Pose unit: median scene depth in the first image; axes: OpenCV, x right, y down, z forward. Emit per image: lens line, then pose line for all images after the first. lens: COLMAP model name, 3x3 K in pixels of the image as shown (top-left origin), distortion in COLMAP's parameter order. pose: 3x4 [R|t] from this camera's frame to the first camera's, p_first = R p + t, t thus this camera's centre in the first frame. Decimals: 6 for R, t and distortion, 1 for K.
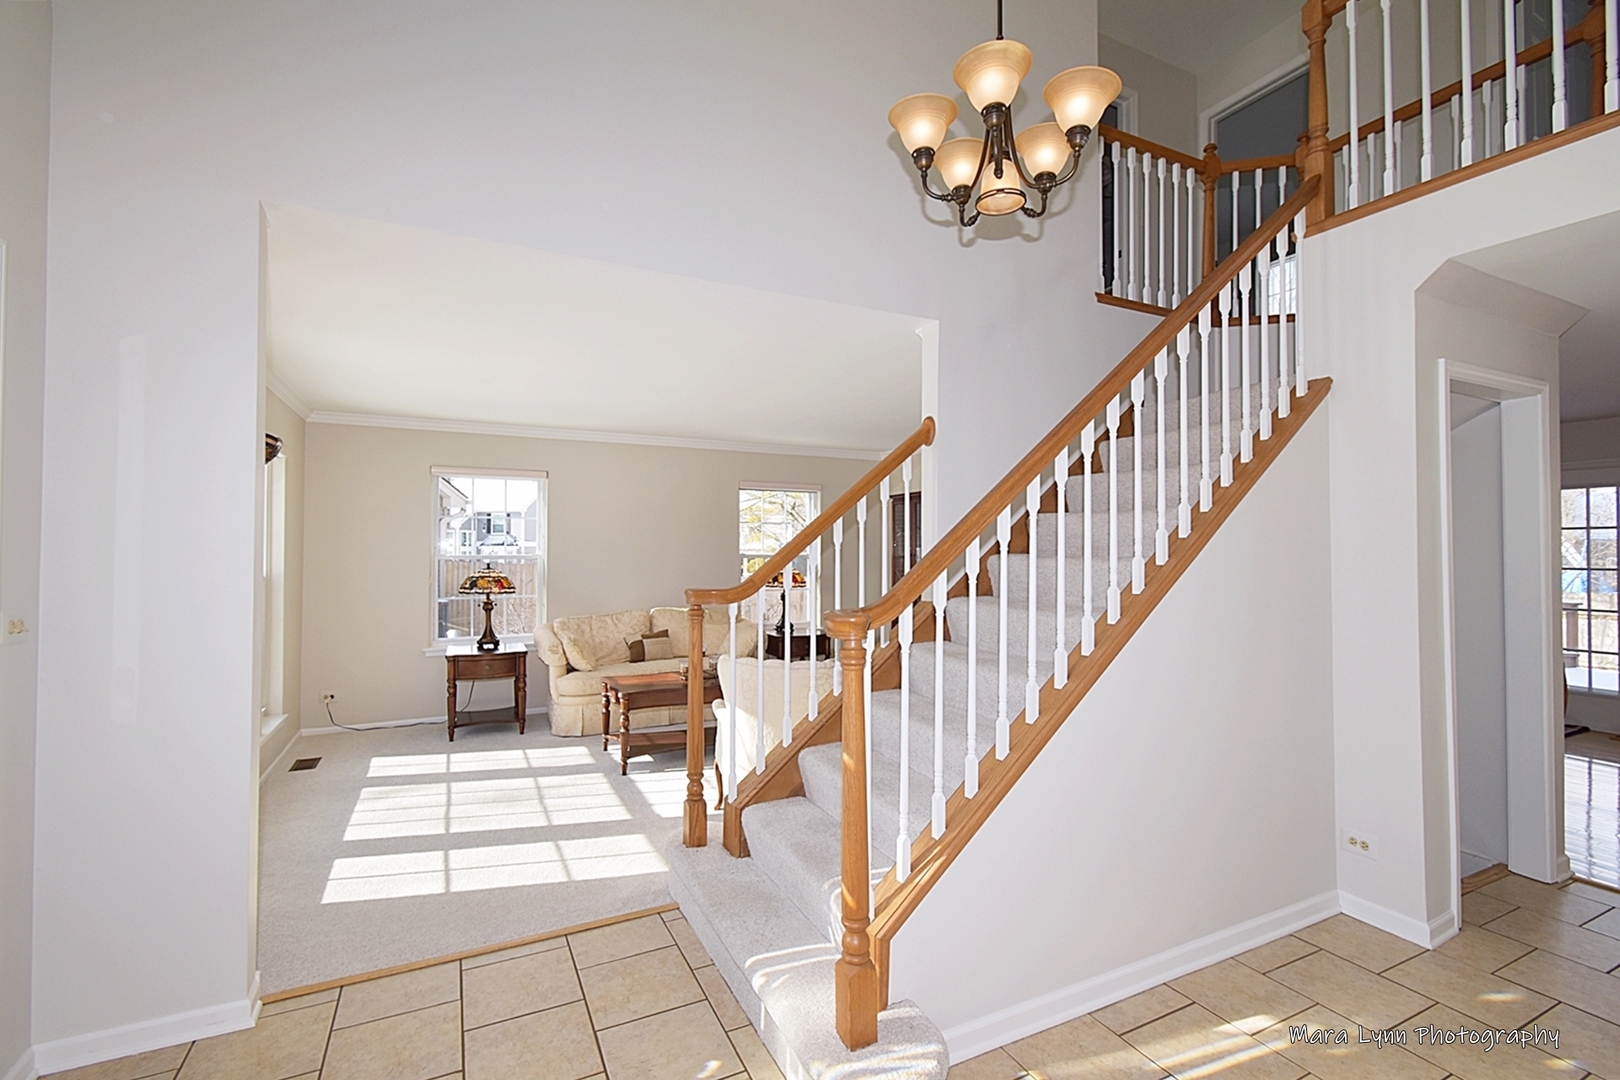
lens RADIAL K [[721.0, 0, 808.4], [0, 721.0, 543.6], [0, 0, 1]] dist [-0.001786, 0.000445]
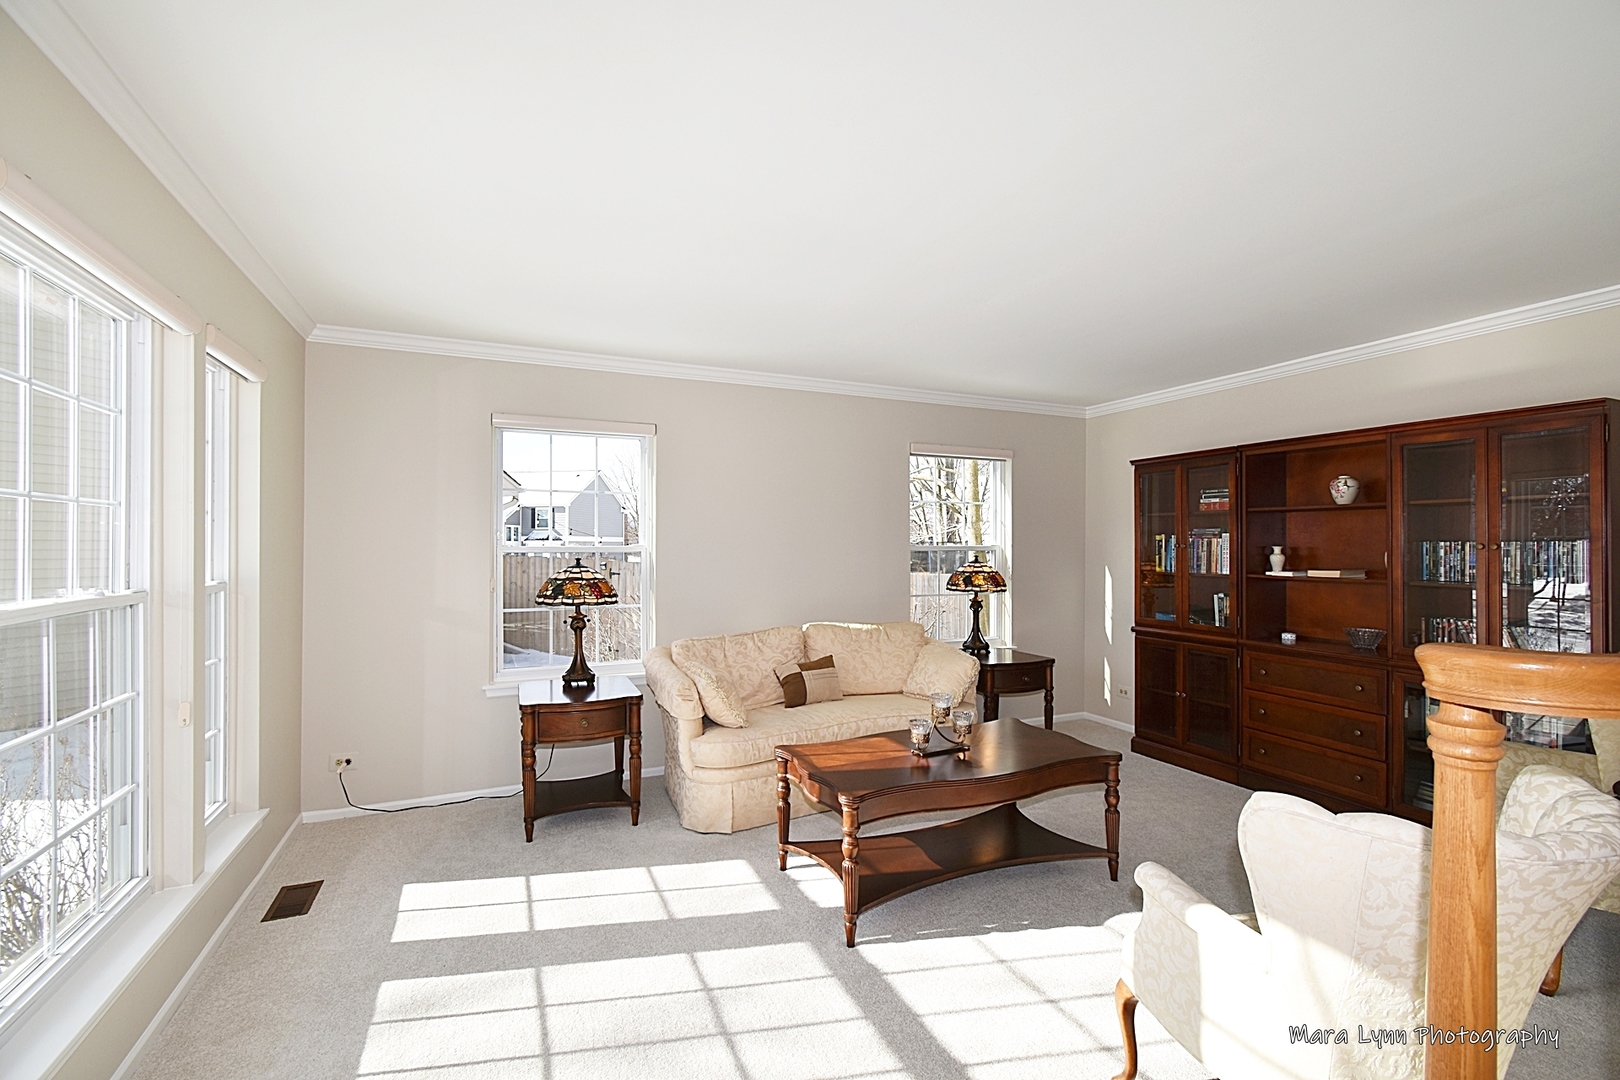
lens RADIAL K [[721.0, 0, 812.4], [0, 721.0, 539.6], [0, 0, 1]] dist [-0.001786, 0.000445]
pose [[0.998863, -0.002199, -0.047612, -0.202696], [0.002326, 0.999994, 0.002611, 0.009122], [0.047606, -0.002719, 0.998862, 0.358210]]
